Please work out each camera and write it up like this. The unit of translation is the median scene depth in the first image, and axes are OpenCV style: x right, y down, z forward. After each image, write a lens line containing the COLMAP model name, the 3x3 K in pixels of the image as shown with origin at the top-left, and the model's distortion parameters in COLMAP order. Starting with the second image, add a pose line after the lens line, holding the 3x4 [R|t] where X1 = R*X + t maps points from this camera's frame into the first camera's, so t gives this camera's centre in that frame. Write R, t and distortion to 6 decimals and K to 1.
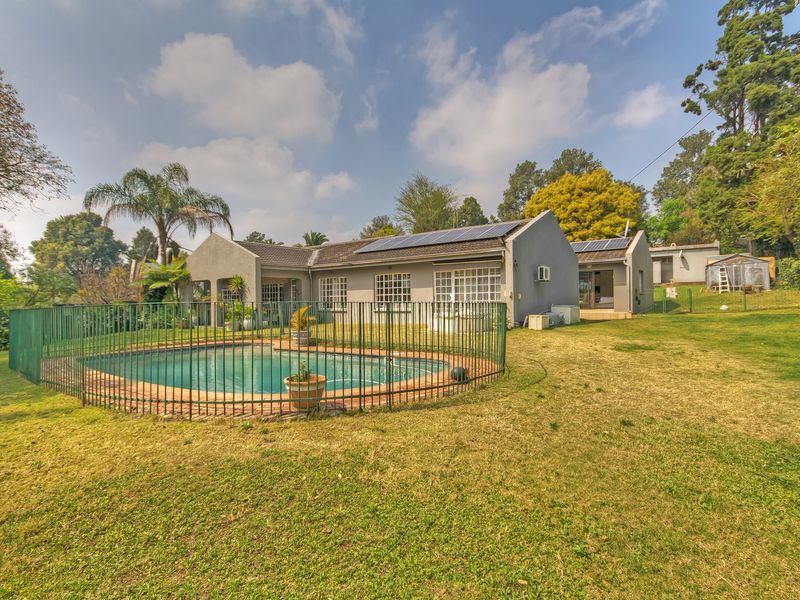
lens RADIAL K [[422.8, 0, 398.2], [0, 422.8, 304.0], [0, 0, 1]] dist [0.001398, -0.000068]
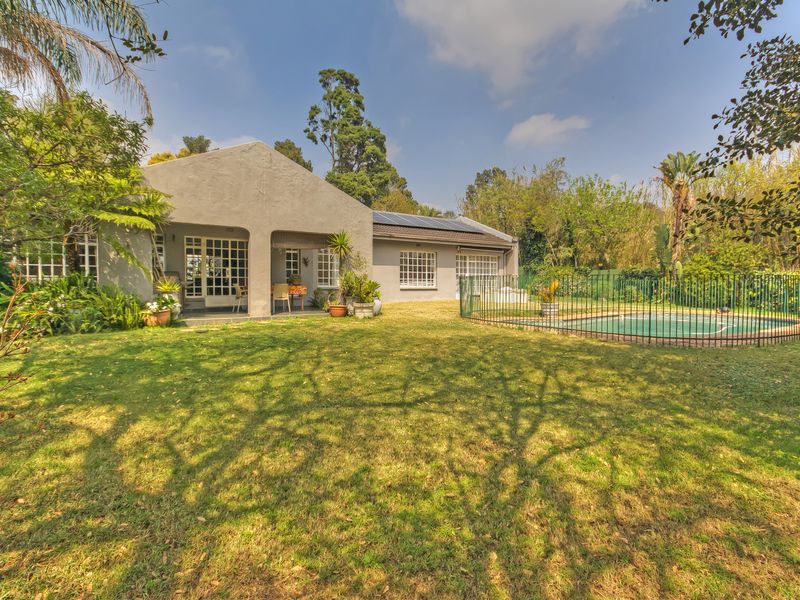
lens RADIAL K [[422.8, 0, 398.2], [0, 422.8, 304.0], [0, 0, 1]] dist [0.001398, -0.000068]
pose [[0.336270, -0.025805, 0.941412, -0.993676], [-0.002619, 0.999595, 0.028336, 0.025332], [-0.941762, -0.011994, 0.336066, 0.711396]]
